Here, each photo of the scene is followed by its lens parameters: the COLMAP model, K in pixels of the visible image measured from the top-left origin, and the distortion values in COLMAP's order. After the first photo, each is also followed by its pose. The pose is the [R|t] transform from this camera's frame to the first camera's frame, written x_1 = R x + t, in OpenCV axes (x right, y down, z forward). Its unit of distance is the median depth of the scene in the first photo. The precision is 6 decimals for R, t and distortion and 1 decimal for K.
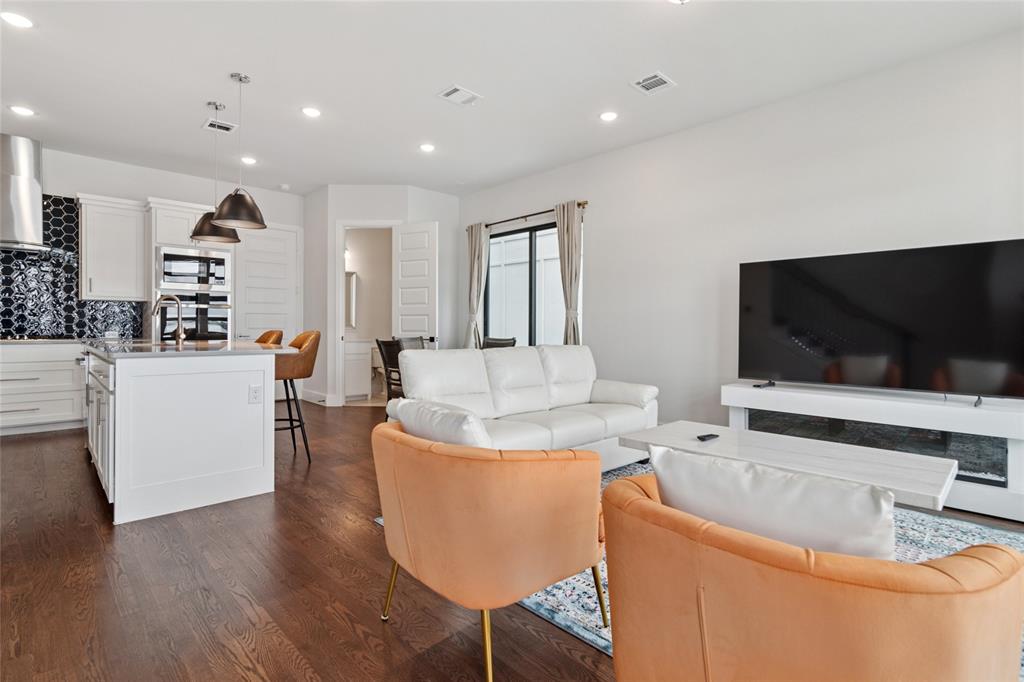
lens RADIAL K [[497.3, 0, 527.7], [0, 497.3, 330.1], [0, 0, 1]] dist [-0.003862, 0.001717]
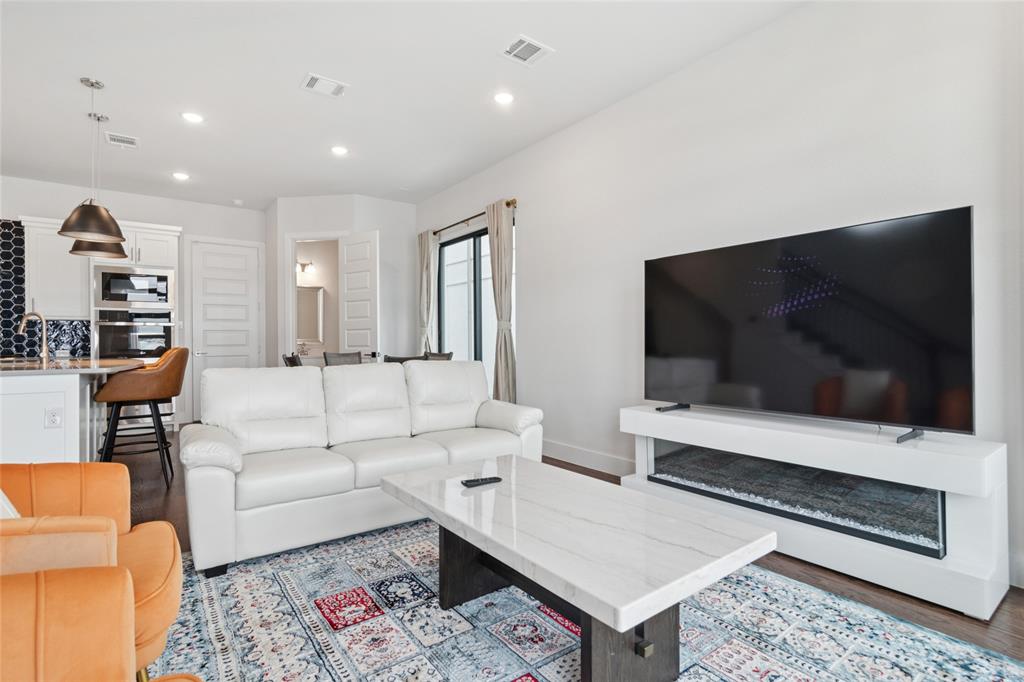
lens RADIAL K [[497.3, 0, 519.6], [0, 497.3, 340.8], [0, 0, 1]] dist [-0.003862, 0.001717]
pose [[0.991421, -0.012777, -0.130084, 0.243237], [0.012061, 0.999907, -0.006293, 0.001366], [0.130152, 0.004670, 0.991483, 0.113580]]
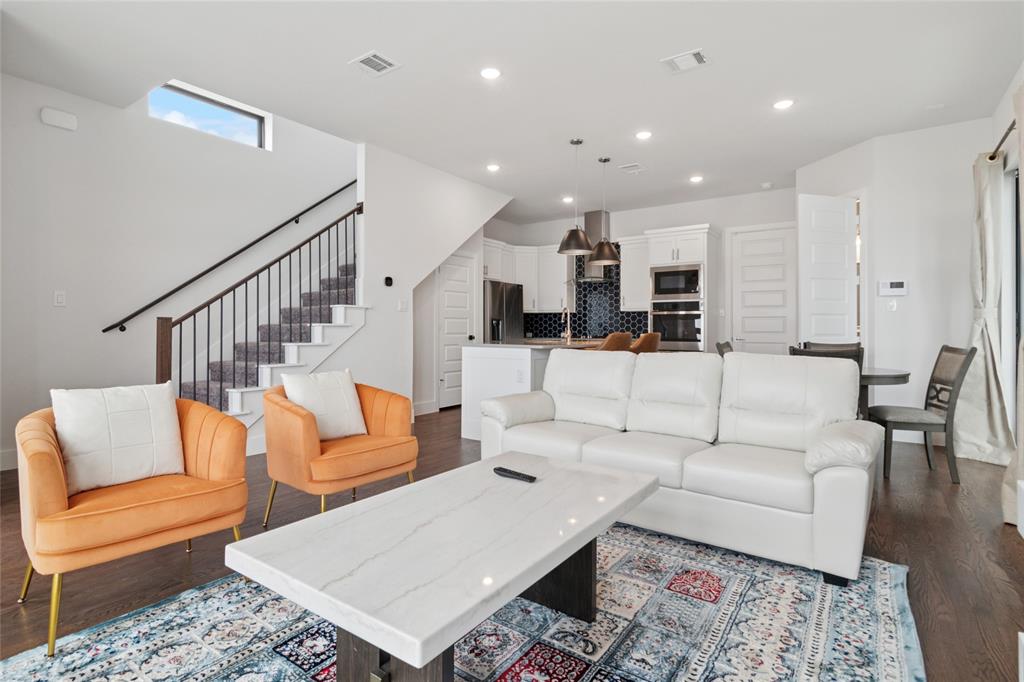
lens RADIAL K [[523.1, 0, 503.5], [0, 523.1, 325.3], [0, 0, 1]] dist [-0.003037, 0.002452]
pose [[0.166009, -0.012589, -0.986044, 0.533529], [-0.006438, 0.999883, -0.013849, 0.002147], [0.986103, 0.008647, 0.165909, 0.407863]]
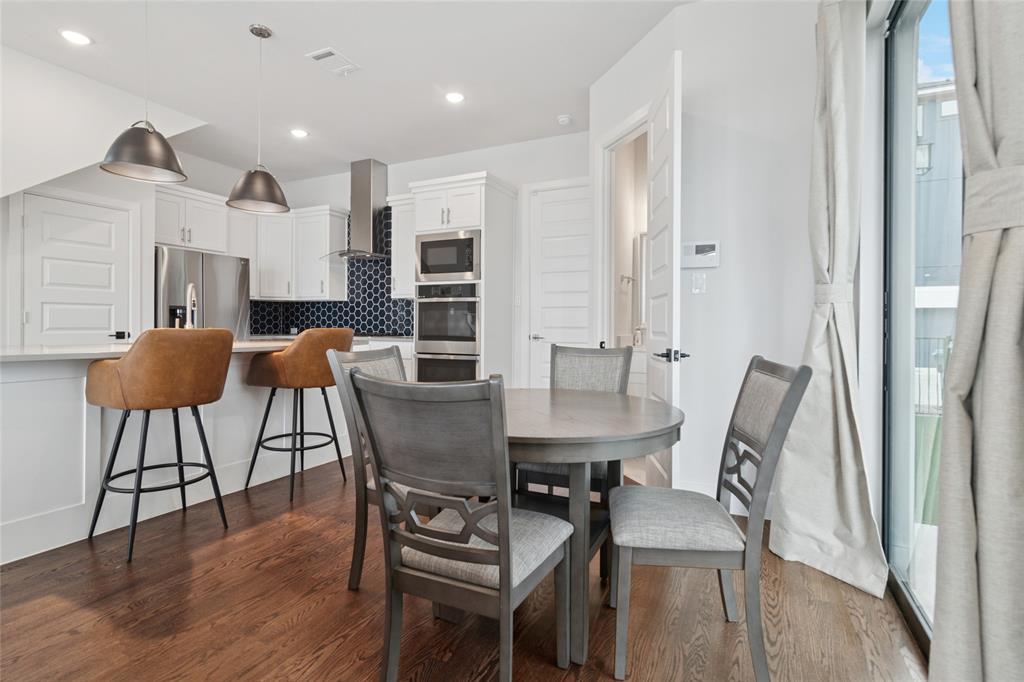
lens RADIAL K [[497.3, 0, 511.5], [0, 497.3, 323.6], [0, 0, 1]] dist [-0.003862, 0.001717]
pose [[0.325298, -0.007017, -0.945586, 0.164386], [-0.009395, 0.999899, -0.010652, -0.000712], [0.945565, 0.012349, 0.325199, 0.888736]]
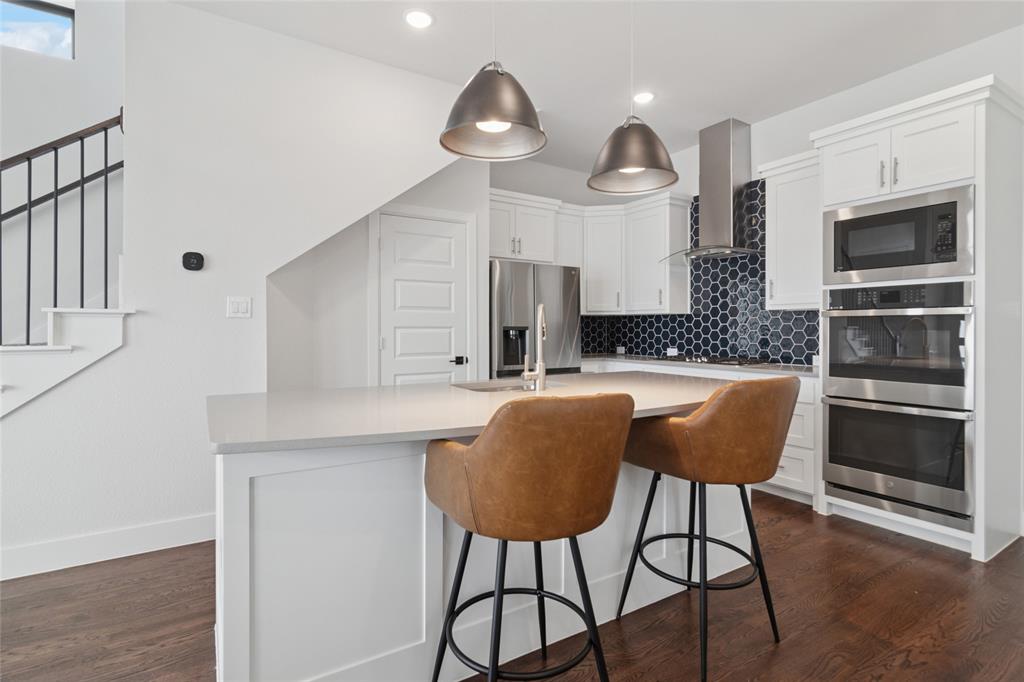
lens RADIAL K [[497.3, 0, 512.1], [0, 497.3, 330.0], [0, 0, 1]] dist [-0.003862, 0.001717]
pose [[-0.220561, -0.003840, -0.975366, -0.105452], [-0.007146, 0.999972, -0.002321, -0.028583], [0.975347, 0.006458, -0.220582, 0.787788]]
